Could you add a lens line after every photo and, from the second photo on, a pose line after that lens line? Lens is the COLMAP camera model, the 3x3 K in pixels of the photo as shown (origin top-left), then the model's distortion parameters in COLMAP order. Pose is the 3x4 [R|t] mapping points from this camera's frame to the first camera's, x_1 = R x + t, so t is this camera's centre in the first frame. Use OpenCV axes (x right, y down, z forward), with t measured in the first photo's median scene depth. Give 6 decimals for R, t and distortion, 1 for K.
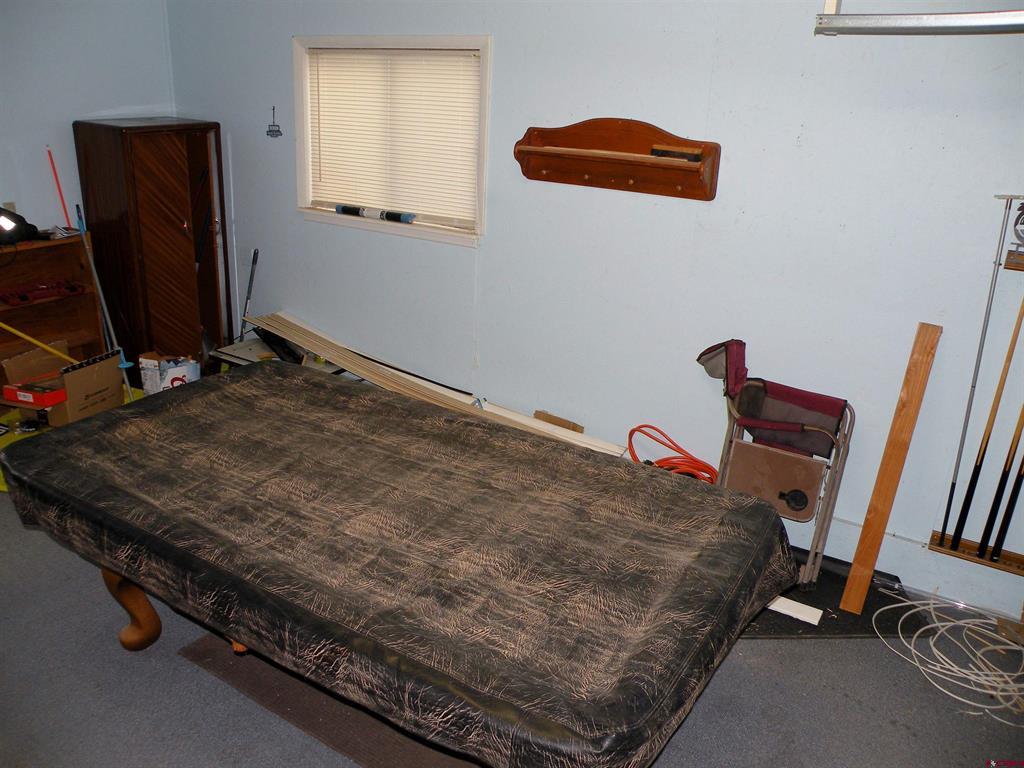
lens RADIAL K [[822.4, 0, 511.5], [0, 822.4, 391.8], [0, 0, 1]] dist [-0.149341, 0.120273]
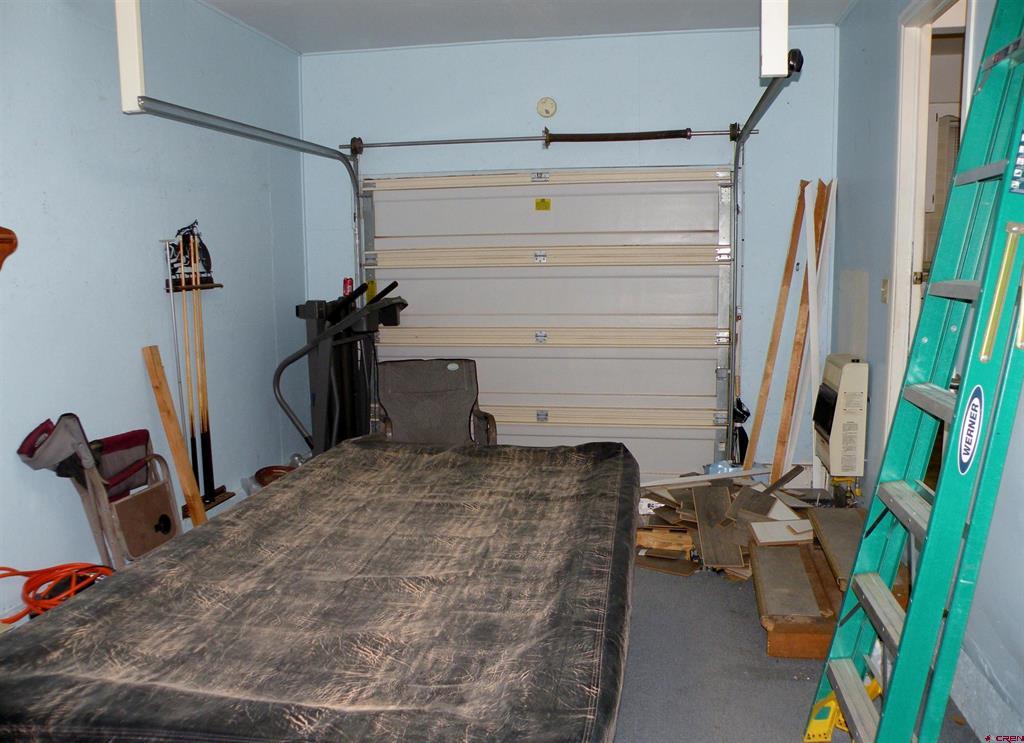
lens RADIAL K [[852.3, 0, 499.0], [0, 852.3, 384.7], [0, 0, 1]] dist [-0.169339, 0.151287]
pose [[-0.356788, -0.177472, 0.917173, -1.043315], [0.330759, 0.894192, 0.301694, -0.289872], [-0.873671, 0.411004, -0.260337, 1.060833]]
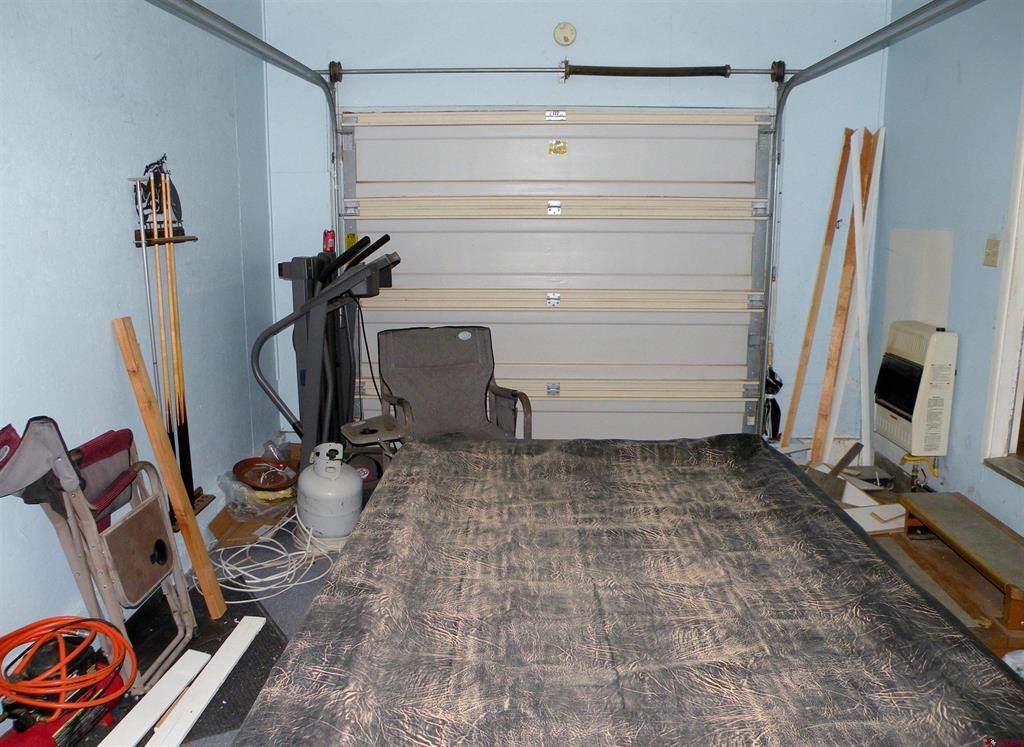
lens RADIAL K [[852.3, 0, 499.0], [0, 852.3, 386.7], [0, 0, 1]] dist [-0.169339, 0.151287]
pose [[-0.498103, -0.220050, 0.838732, -0.652037], [0.288076, 0.870330, 0.399422, -0.331888], [-0.817866, 0.440572, -0.370123, 1.236362]]
